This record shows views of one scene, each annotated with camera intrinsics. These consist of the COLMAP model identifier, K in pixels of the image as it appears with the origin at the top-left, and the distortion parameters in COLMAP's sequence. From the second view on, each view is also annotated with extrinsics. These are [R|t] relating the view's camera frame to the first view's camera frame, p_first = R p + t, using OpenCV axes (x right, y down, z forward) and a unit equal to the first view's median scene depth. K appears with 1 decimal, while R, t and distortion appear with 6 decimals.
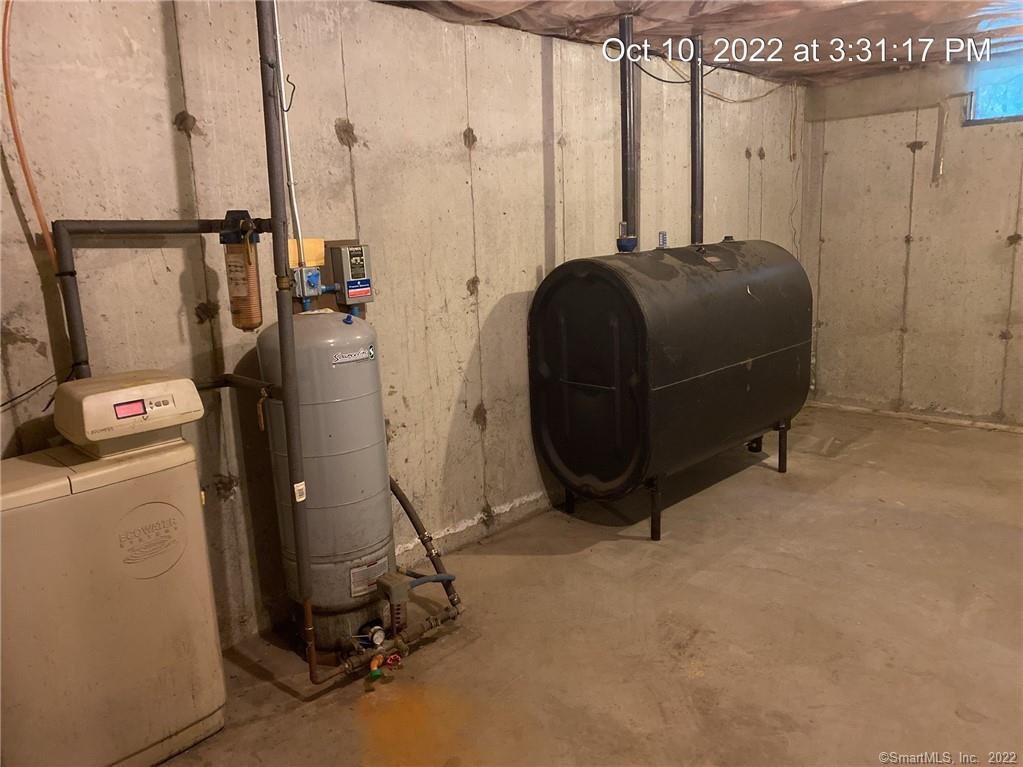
lens RADIAL K [[766.7, 0, 511.5], [0, 766.7, 383.5], [0, 0, 1]] dist [0.004385, -0.005539]
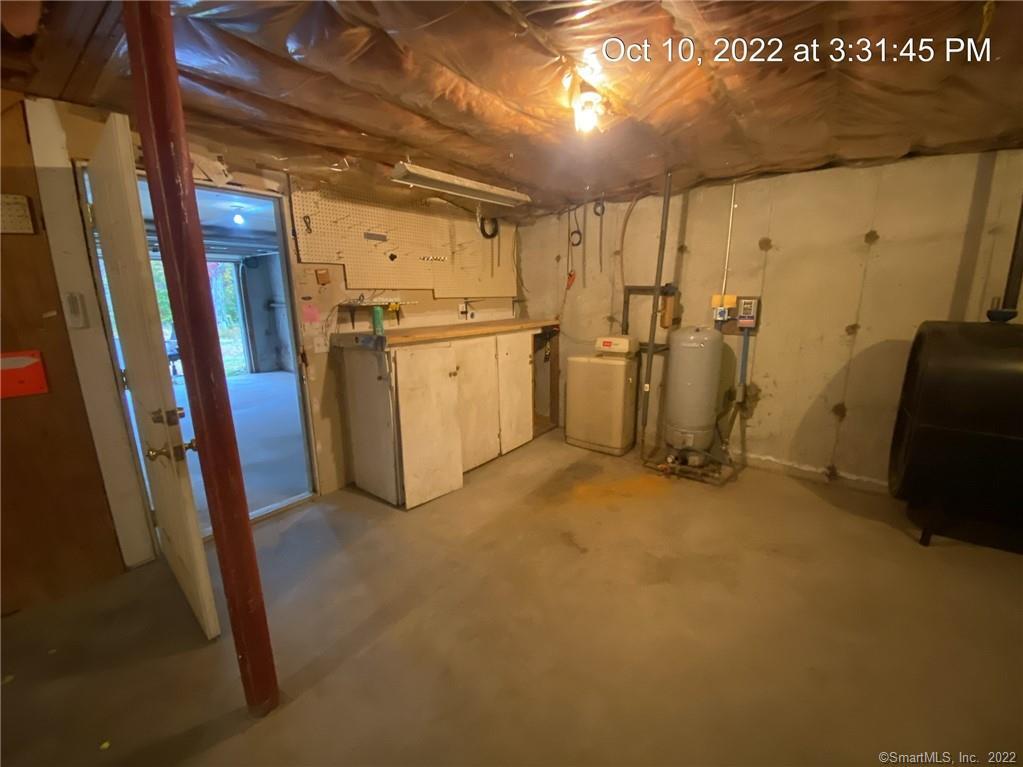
lens RADIAL K [[418.3, 0, 513.2], [0, 418.3, 383.1], [0, 0, 1]] dist [0.038388, -0.028939]
pose [[0.145523, 0.254946, -0.955942, 0.718032], [-0.209371, 0.952280, 0.222097, -0.068844], [0.966947, 0.167826, 0.191957, 0.160574]]
